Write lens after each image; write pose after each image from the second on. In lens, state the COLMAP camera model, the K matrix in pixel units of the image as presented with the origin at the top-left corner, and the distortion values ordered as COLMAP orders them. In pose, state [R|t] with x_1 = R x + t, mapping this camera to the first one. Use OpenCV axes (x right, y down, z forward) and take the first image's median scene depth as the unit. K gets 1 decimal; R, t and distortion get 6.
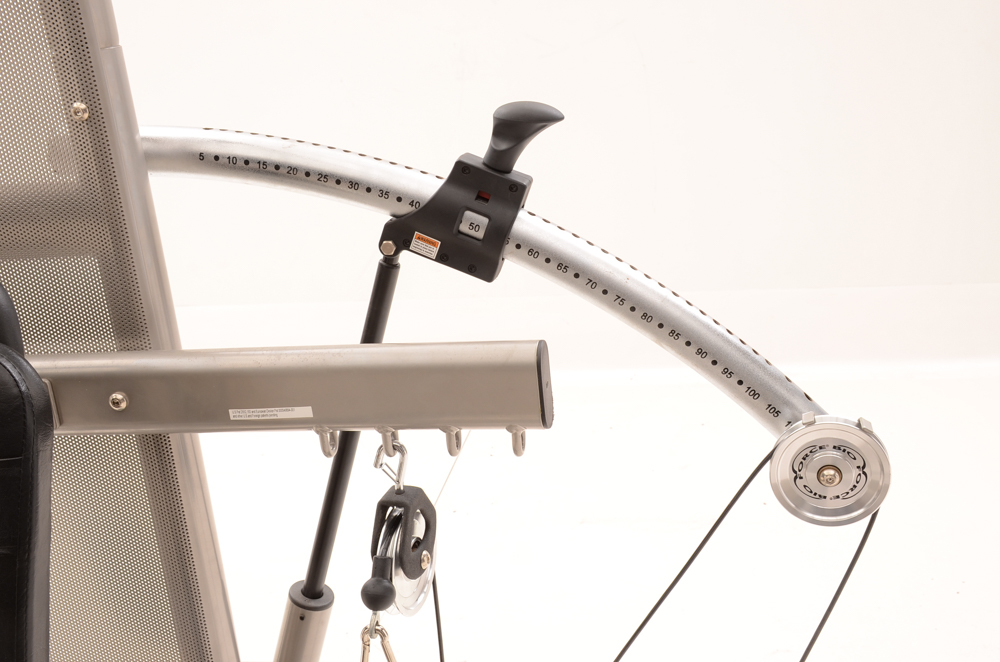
lens RADIAL K [[1223.5, 0, 500.0], [0, 1223.5, 331.0], [0, 0, 1]] dist [0.015705, 0.020901]
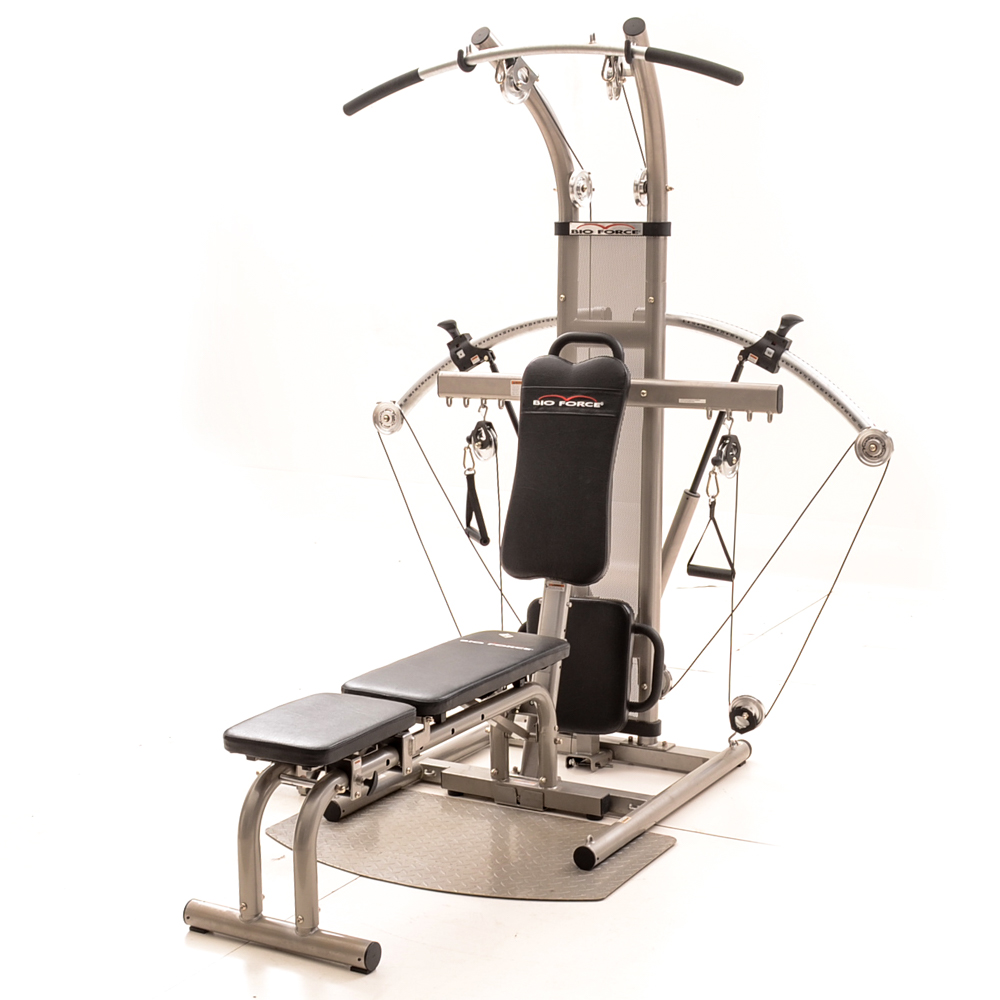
lens RADIAL K [[1730.5, 0, 500.6], [0, 1730.5, 535.7], [0, 0, 1]] dist [-0.044473, -0.022865]
pose [[0.947782, 0.148413, -0.282283, 0.614098], [-0.186622, 0.975849, -0.113534, 0.951423], [0.258616, 0.160286, 0.952589, -3.117885]]
